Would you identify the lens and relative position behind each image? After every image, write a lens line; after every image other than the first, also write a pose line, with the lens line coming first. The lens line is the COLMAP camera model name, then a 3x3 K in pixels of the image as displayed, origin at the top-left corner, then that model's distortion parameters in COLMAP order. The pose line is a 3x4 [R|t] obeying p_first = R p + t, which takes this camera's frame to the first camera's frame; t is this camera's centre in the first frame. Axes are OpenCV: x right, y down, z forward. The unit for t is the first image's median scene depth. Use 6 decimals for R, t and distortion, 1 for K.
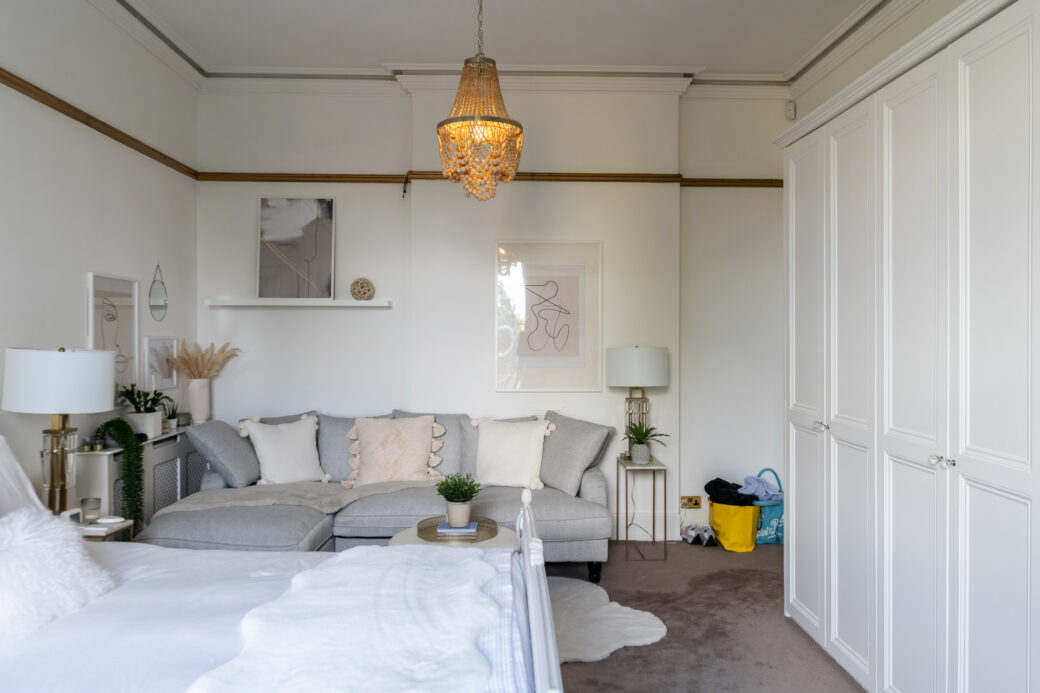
lens RADIAL K [[829.5, 0, 520.0], [0, 829.5, 346.5], [0, 0, 1]] dist [-0.011209, 0.000352]
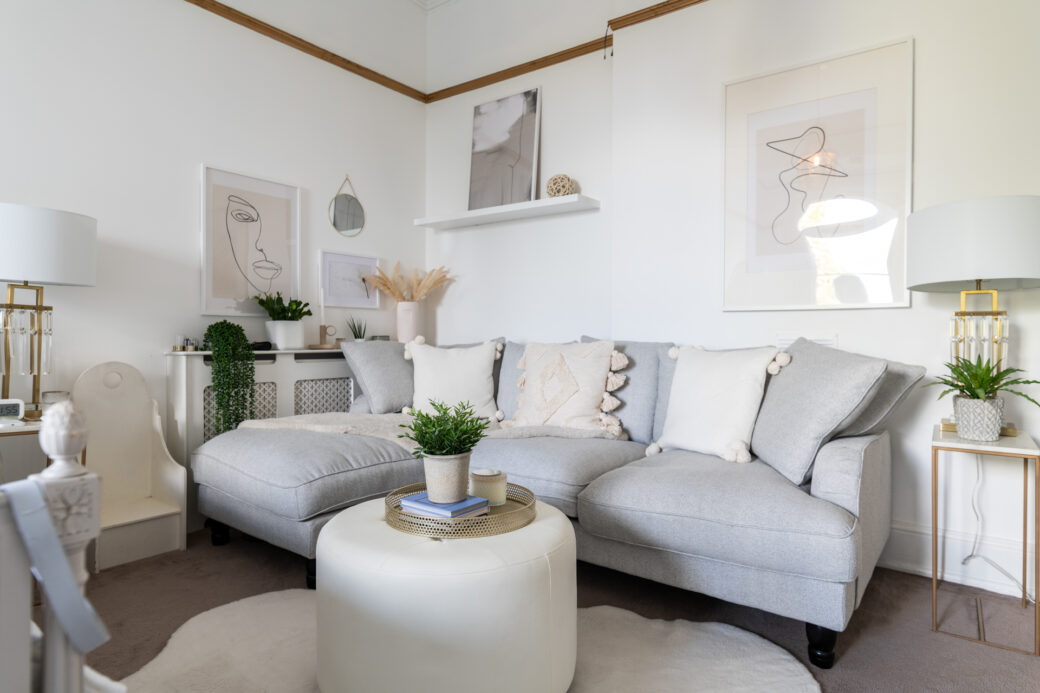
lens RADIAL K [[602.7, 0, 520.0], [0, 602.7, 346.5], [0, 0, 1]] dist [0.006070, 0.001155]
pose [[0.793349, 0.014101, -0.608604, 0.145491], [-0.013148, 0.999895, 0.006029, 0.086434], [0.608625, 0.003219, 0.793451, 0.543821]]
